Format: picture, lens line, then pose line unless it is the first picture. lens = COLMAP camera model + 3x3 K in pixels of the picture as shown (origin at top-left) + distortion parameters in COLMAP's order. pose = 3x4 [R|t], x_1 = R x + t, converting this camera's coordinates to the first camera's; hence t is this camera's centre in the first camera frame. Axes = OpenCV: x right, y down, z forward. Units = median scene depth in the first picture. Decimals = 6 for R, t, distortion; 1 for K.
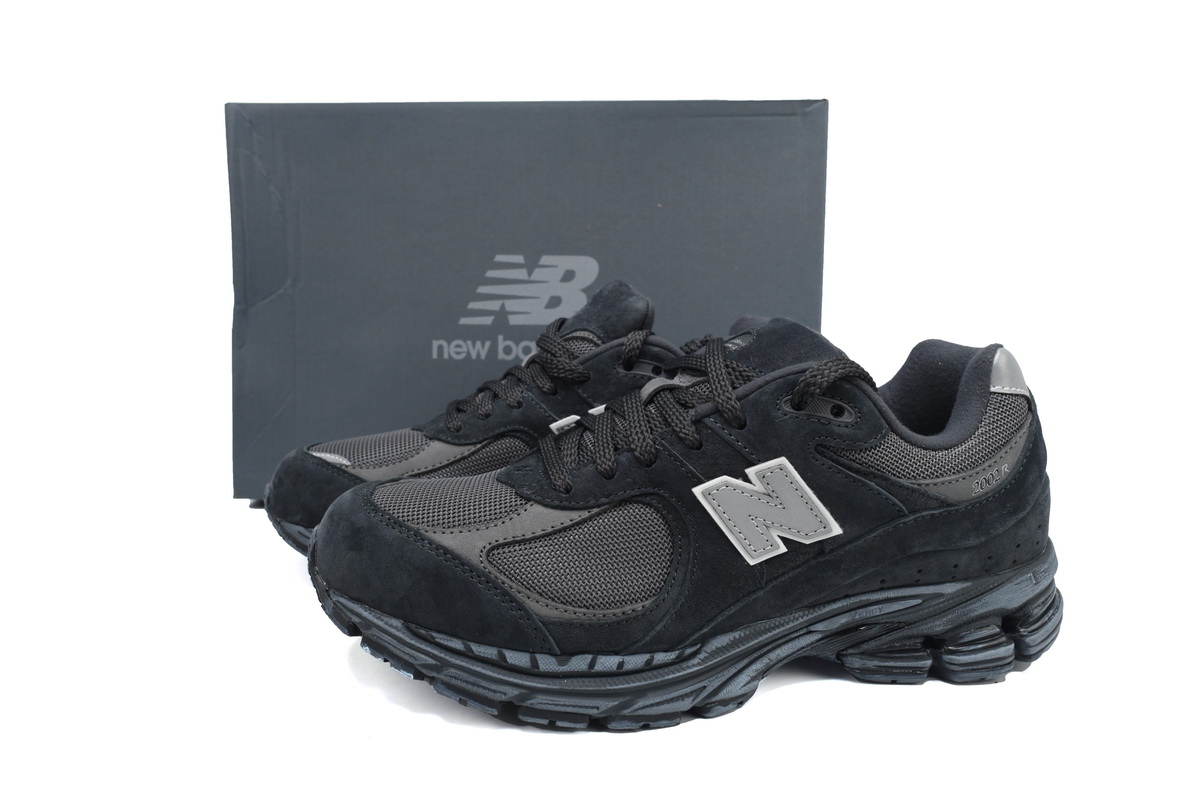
lens RADIAL K [[832.6, 0, 600.0], [0, 832.6, 400.0], [0, 0, 1]] dist [0.025589, -0.001146]
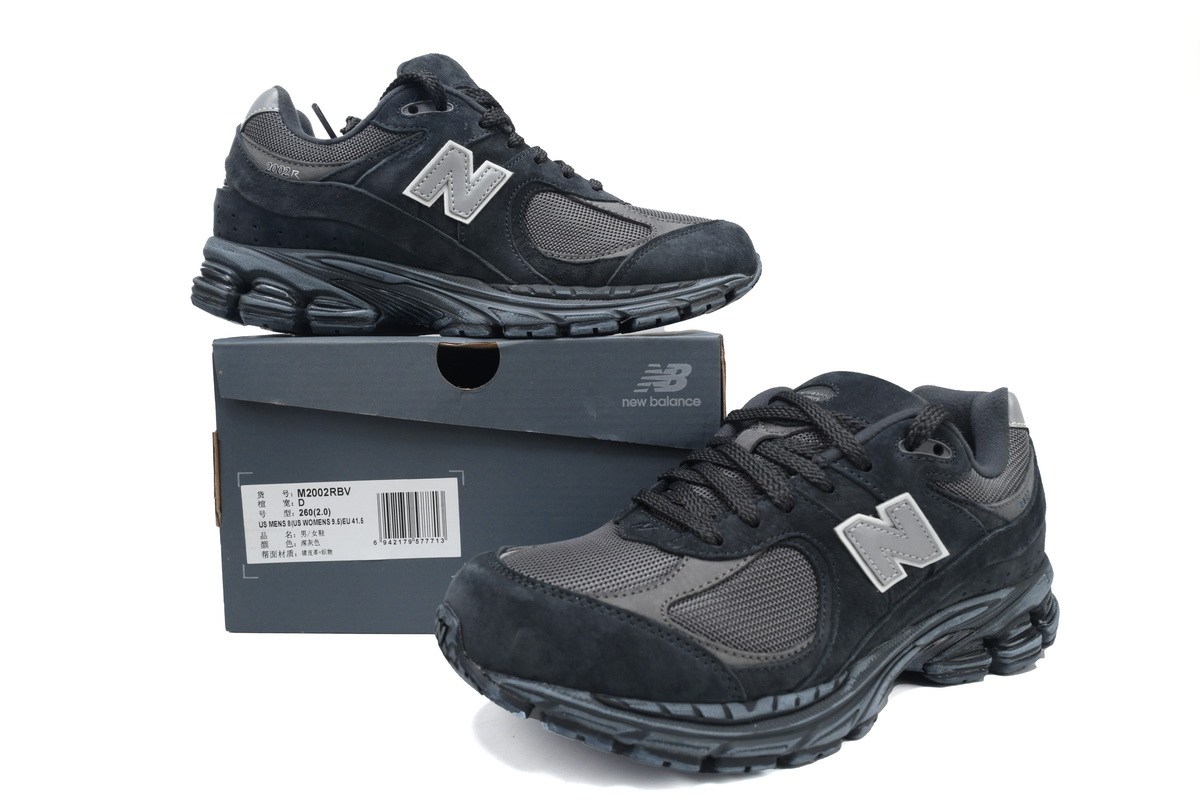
lens RADIAL K [[832.6, 0, 600.0], [0, 832.6, 400.0], [0, 0, 1]] dist [0.025589, -0.001146]
pose [[0.939866, -0.040704, 0.339110, -0.544044], [0.062290, 0.996649, -0.053014, -0.023044], [-0.335816, 0.070949, 0.939252, 0.058490]]
